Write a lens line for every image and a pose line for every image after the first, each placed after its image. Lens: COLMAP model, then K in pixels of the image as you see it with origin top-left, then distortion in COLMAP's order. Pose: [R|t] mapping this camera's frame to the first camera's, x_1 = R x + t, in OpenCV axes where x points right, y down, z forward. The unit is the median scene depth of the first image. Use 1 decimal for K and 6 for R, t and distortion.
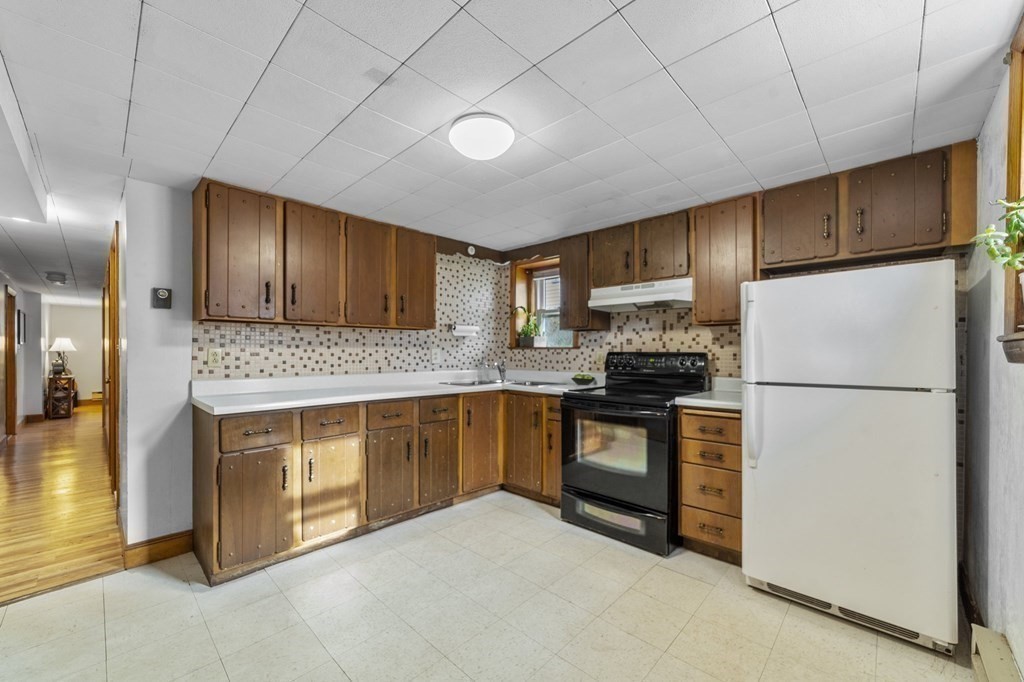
lens RADIAL K [[405.4, 0, 505.7], [0, 405.4, 347.2], [0, 0, 1]] dist [-0.009980, 0.000327]
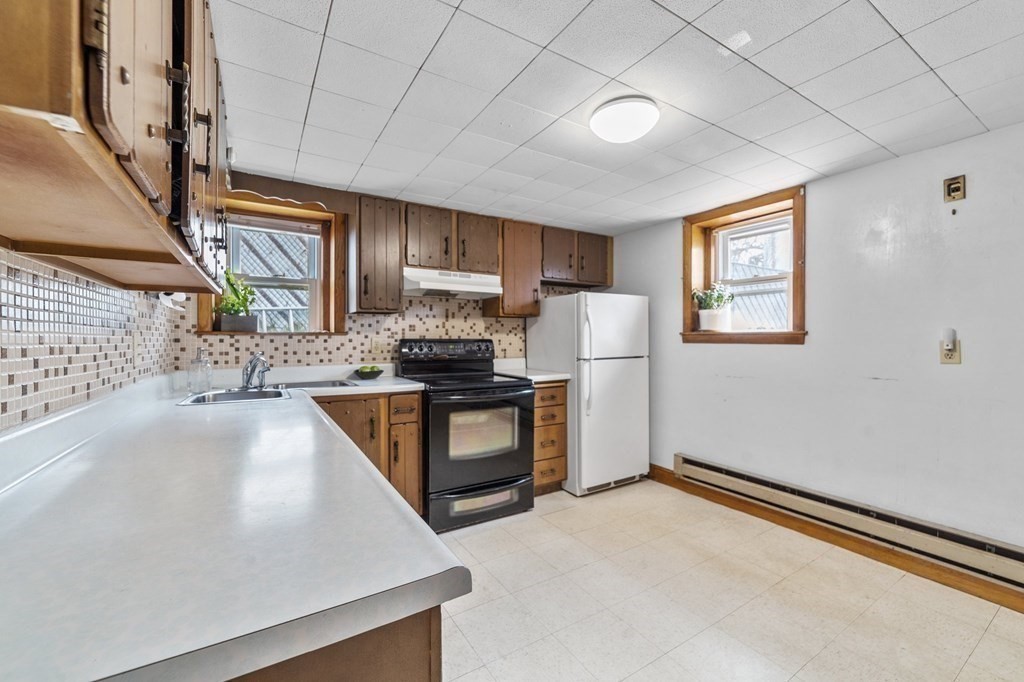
lens RADIAL K [[411.1, 0, 513.9], [0, 411.1, 336.4], [0, 0, 1]] dist [-0.010469, 0.000226]
pose [[0.249135, -0.000282, 0.968469, -0.580111], [-0.011108, 0.999933, 0.003149, 0.000418], [-0.968405, -0.011542, 0.249115, 0.544438]]
